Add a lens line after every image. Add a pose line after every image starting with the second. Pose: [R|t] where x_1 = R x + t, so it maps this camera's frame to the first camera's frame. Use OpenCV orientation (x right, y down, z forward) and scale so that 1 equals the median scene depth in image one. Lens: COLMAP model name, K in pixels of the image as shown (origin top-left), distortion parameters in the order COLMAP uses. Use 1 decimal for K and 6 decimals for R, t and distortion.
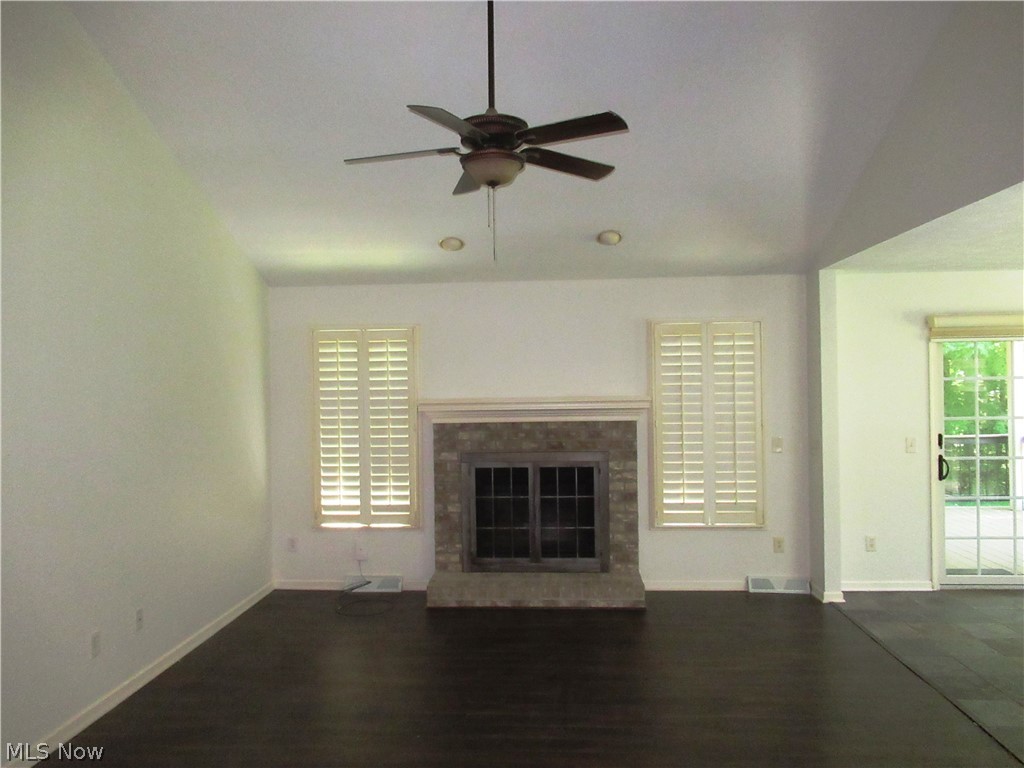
lens RADIAL K [[767.4, 0, 515.9], [0, 767.4, 381.4], [0, 0, 1]] dist [0.005833, -0.008674]
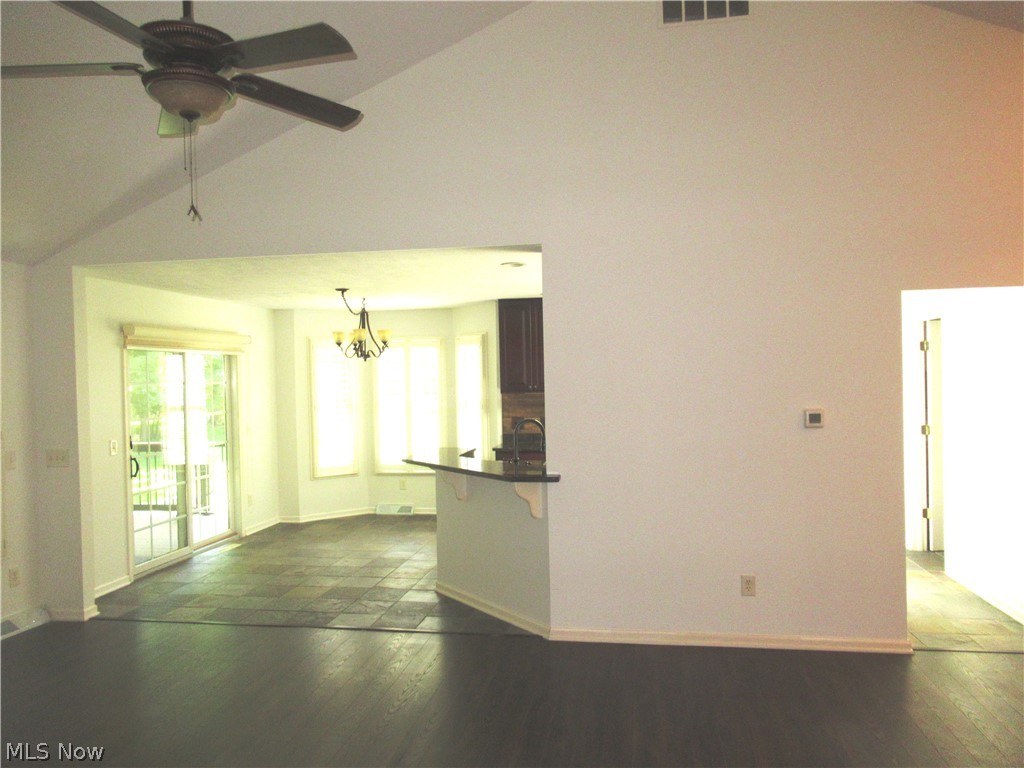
lens RADIAL K [[767.4, 0, 507.2], [0, 767.4, 388.1], [0, 0, 1]] dist [0.005833, -0.008674]
pose [[0.109758, 0.000269, 0.993958, -0.449264], [0.016400, 0.999863, -0.002082, 0.012913], [-0.993823, 0.016530, 0.109739, 0.356460]]
